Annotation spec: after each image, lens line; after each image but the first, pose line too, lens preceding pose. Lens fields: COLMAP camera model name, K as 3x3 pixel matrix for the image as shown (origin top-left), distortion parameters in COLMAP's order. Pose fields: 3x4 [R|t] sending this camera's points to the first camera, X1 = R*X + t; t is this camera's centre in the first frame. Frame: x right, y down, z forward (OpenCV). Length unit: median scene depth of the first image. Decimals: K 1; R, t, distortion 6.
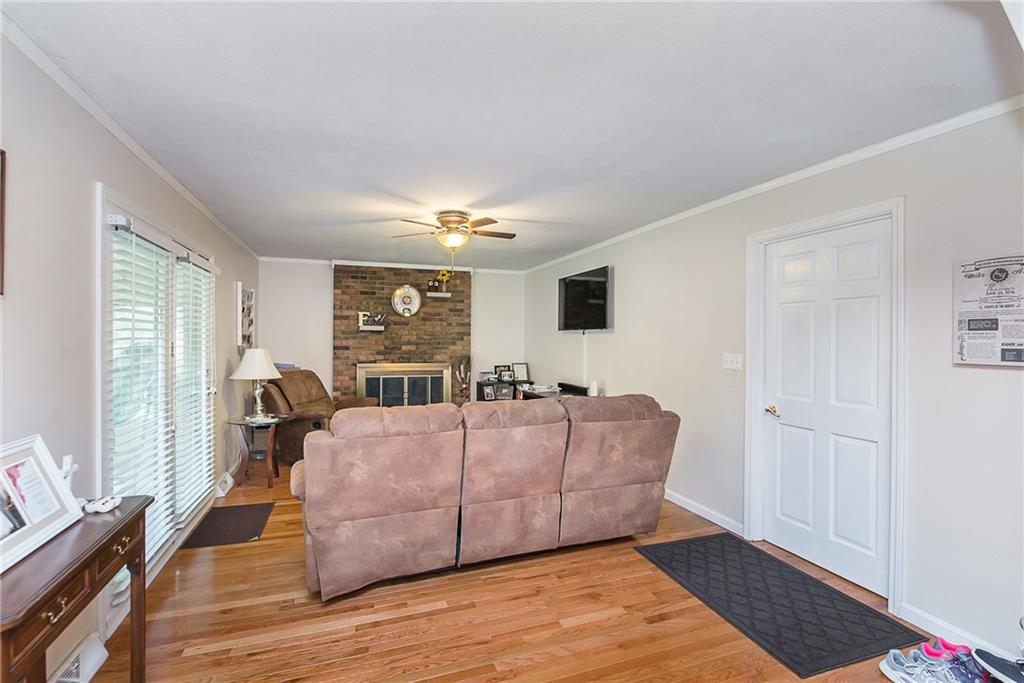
lens RADIAL K [[453.4, 0, 513.7], [0, 453.4, 338.5], [0, 0, 1]] dist [-0.017477, 0.000225]
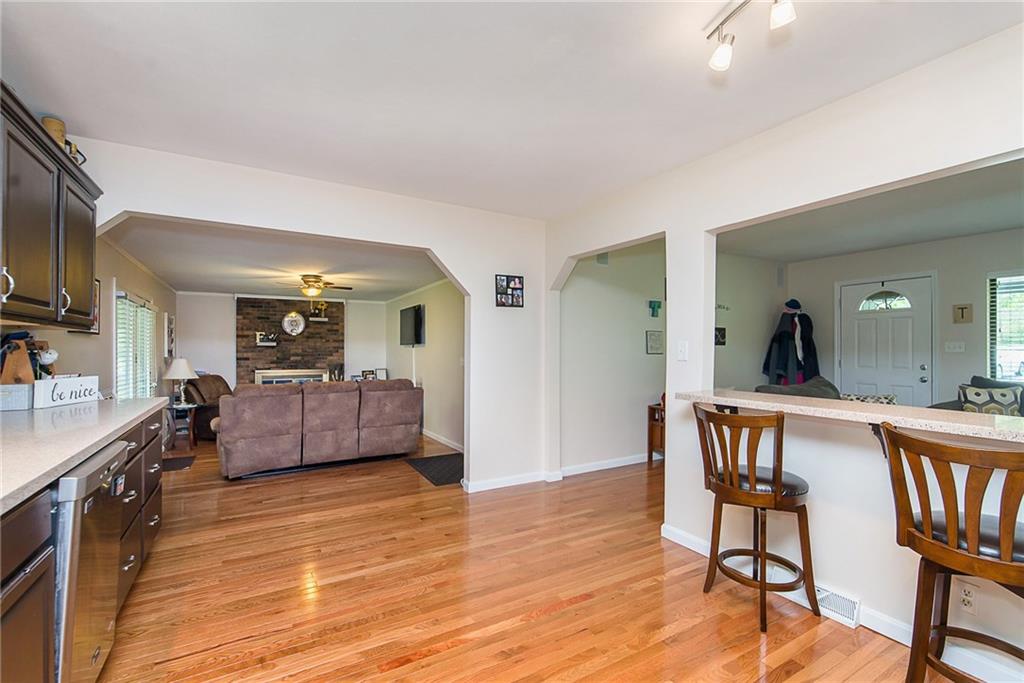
lens RADIAL K [[453.4, 0, 503.2], [0, 453.4, 347.4], [0, 0, 1]] dist [-0.017477, 0.000225]
pose [[0.988589, -0.007131, 0.150471, 0.189391], [0.008399, 0.999934, -0.007792, 0.003958], [-0.150405, 0.008967, 0.988584, -0.457261]]
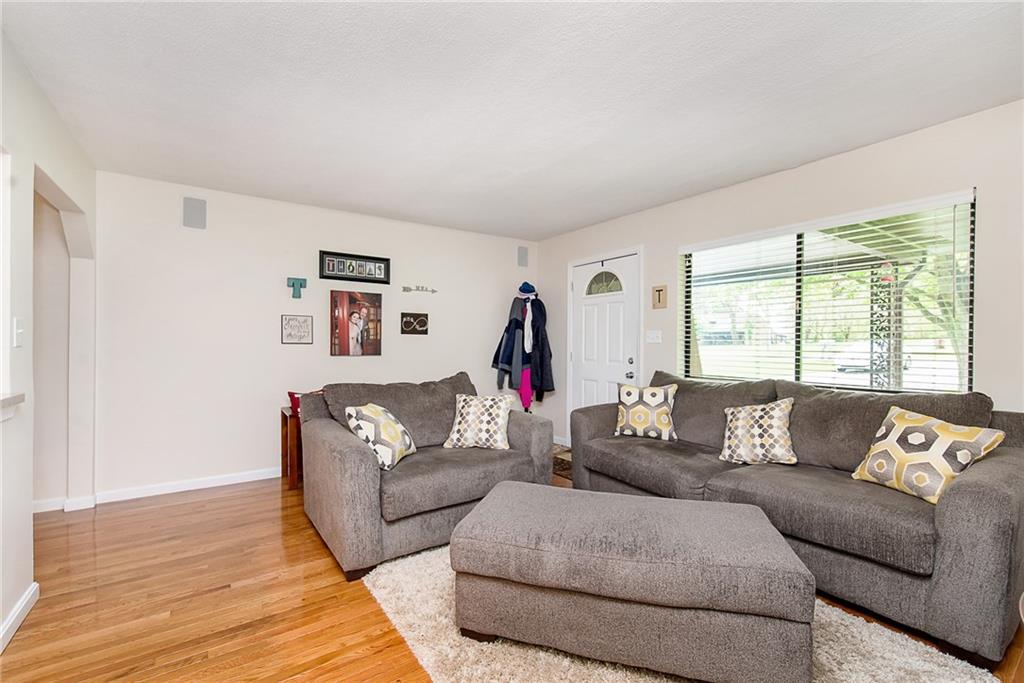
lens RADIAL K [[453.4, 0, 509.5], [0, 453.4, 344.4], [0, 0, 1]] dist [-0.017477, 0.000225]
pose [[0.972342, -0.005392, 0.233501, 0.839063], [0.005300, 0.999985, 0.001022, 0.014899], [-0.233503, 0.000244, 0.972356, -0.393299]]
